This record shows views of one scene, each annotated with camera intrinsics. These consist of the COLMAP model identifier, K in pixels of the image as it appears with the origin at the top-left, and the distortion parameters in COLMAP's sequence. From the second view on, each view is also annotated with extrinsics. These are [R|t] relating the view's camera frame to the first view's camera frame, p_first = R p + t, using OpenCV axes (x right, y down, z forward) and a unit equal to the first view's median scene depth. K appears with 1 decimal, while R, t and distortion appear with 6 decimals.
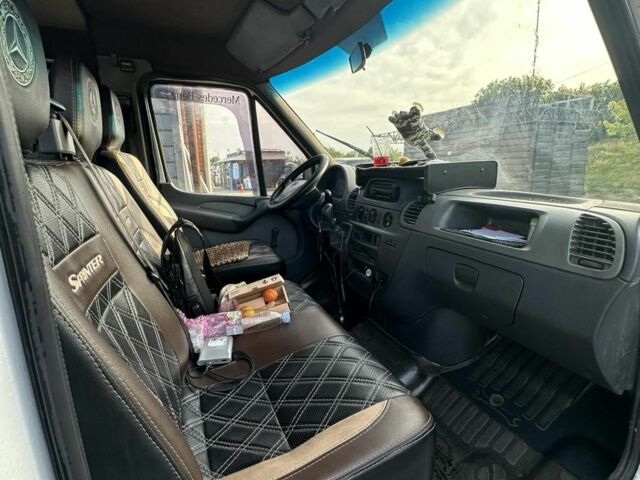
lens RADIAL K [[348.6, 0, 320.0], [0, 348.6, 240.0], [0, 0, 1]] dist [0.000153, 0.000523]
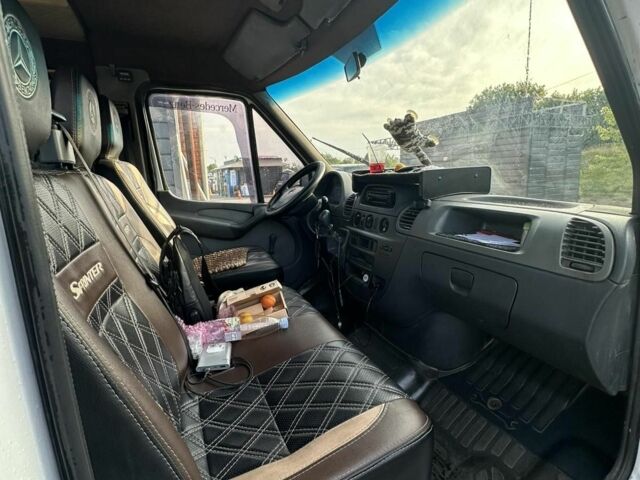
lens RADIAL K [[348.6, 0, 320.0], [0, 348.6, 240.0], [0, 0, 1]] dist [0.000153, 0.000523]
pose [[0.999936, -0.008887, 0.006989, 0.001423], [0.009008, 0.999807, -0.017469, 0.000650], [-0.006833, 0.017530, 0.999823, -0.012296]]
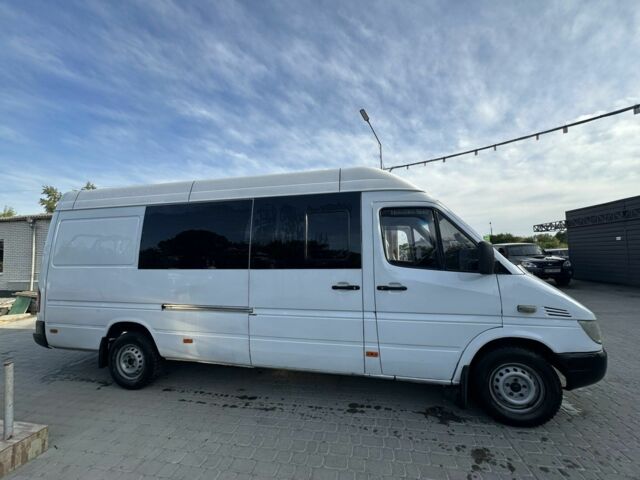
lens RADIAL K [[348.6, 0, 320.0], [0, 348.6, 240.0], [0, 0, 1]] dist [0.000153, 0.000523]
pose [[0.867347, -0.019874, -0.497307, 0.710182], [-0.101545, 0.971118, -0.215914, 0.520525], [0.487235, 0.237772, 0.840278, -2.234468]]
